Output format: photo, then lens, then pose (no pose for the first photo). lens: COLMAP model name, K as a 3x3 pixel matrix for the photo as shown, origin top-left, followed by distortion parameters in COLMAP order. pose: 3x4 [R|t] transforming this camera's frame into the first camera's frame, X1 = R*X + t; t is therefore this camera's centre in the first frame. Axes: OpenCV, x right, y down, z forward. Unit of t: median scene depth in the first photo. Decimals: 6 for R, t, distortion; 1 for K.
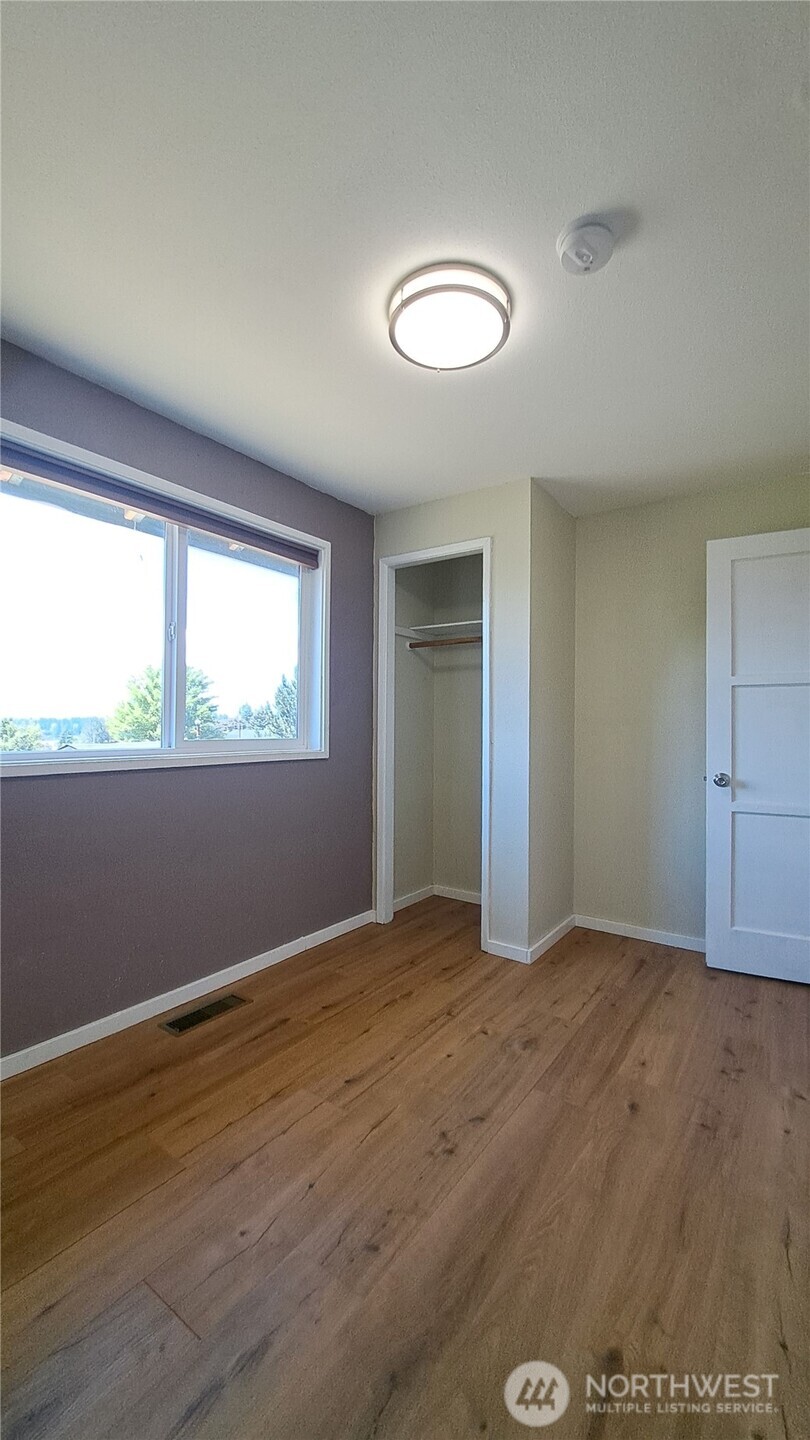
lens RADIAL K [[571.3, 0, 409.0], [0, 571.3, 722.3], [0, 0, 1]] dist [-0.014221, -0.000576]
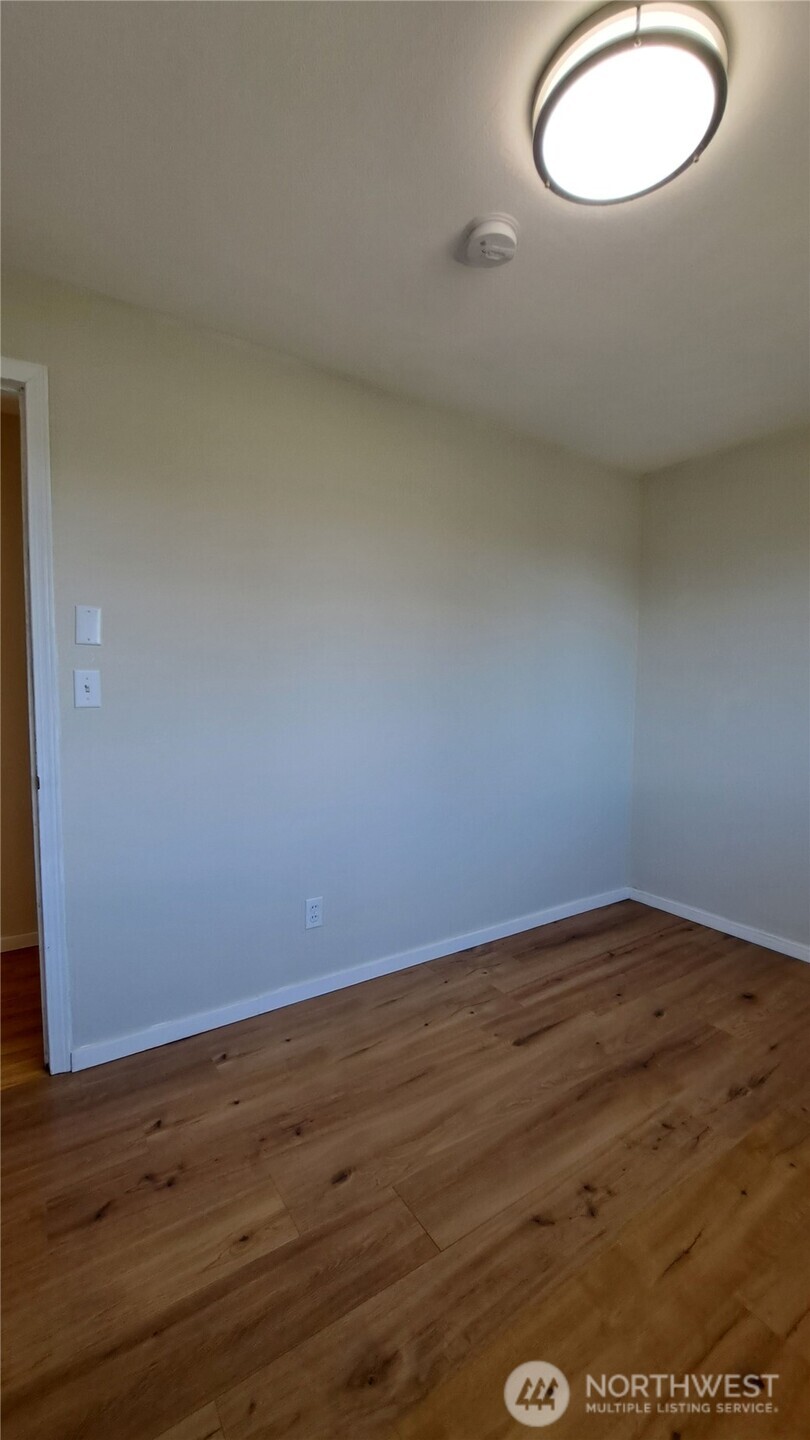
lens RADIAL K [[582.5, 0, 405.0], [0, 582.5, 720.0], [0, 0, 1]] dist [-0.017541, 0.000543]
pose [[-0.930924, -0.041632, 0.362833, 0.036093], [-0.018741, 0.997618, 0.066382, -0.030267], [-0.364732, 0.054996, -0.929487, 1.616038]]
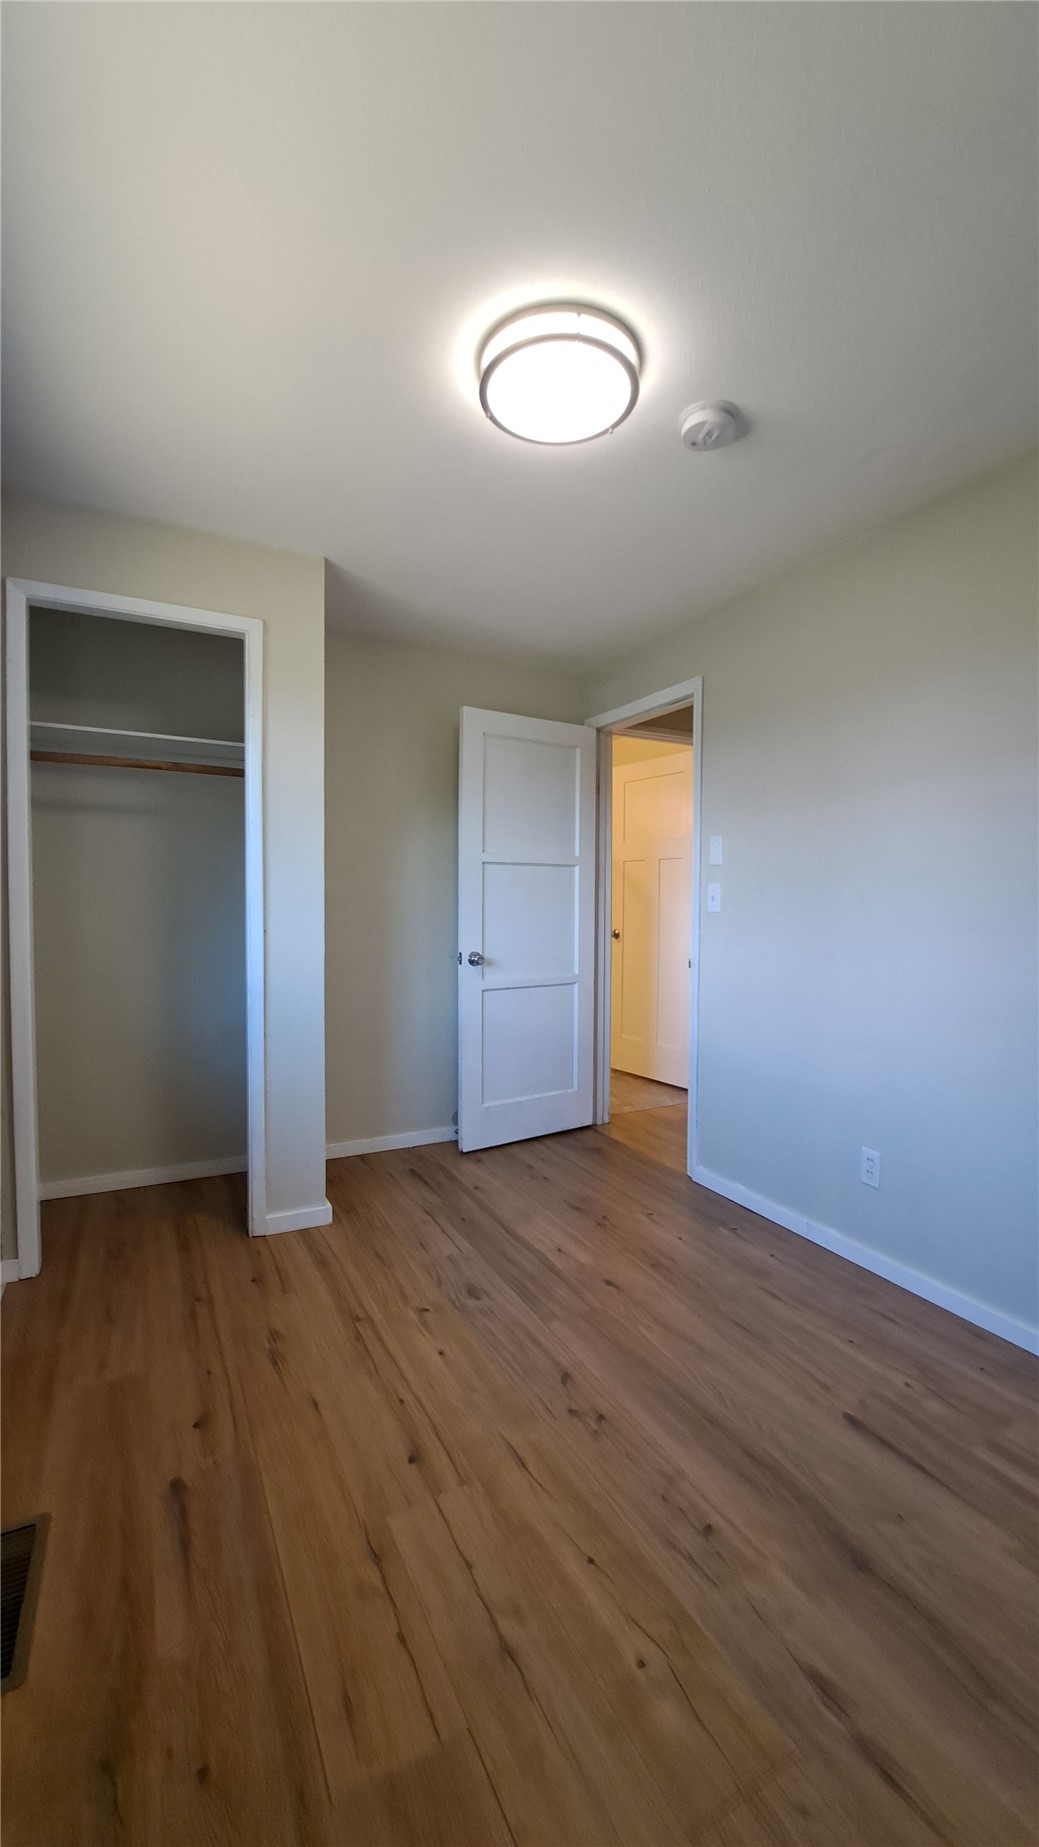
lens RADIAL K [[741.3, 0, 514.9], [0, 741.3, 928.4], [0, 0, 1]] dist [0.000044, -0.005157]
pose [[0.465383, -0.044159, 0.884007, -0.791366], [-0.006072, 0.998572, 0.053079, -0.026942], [-0.885089, -0.030070, 0.464450, 0.526339]]
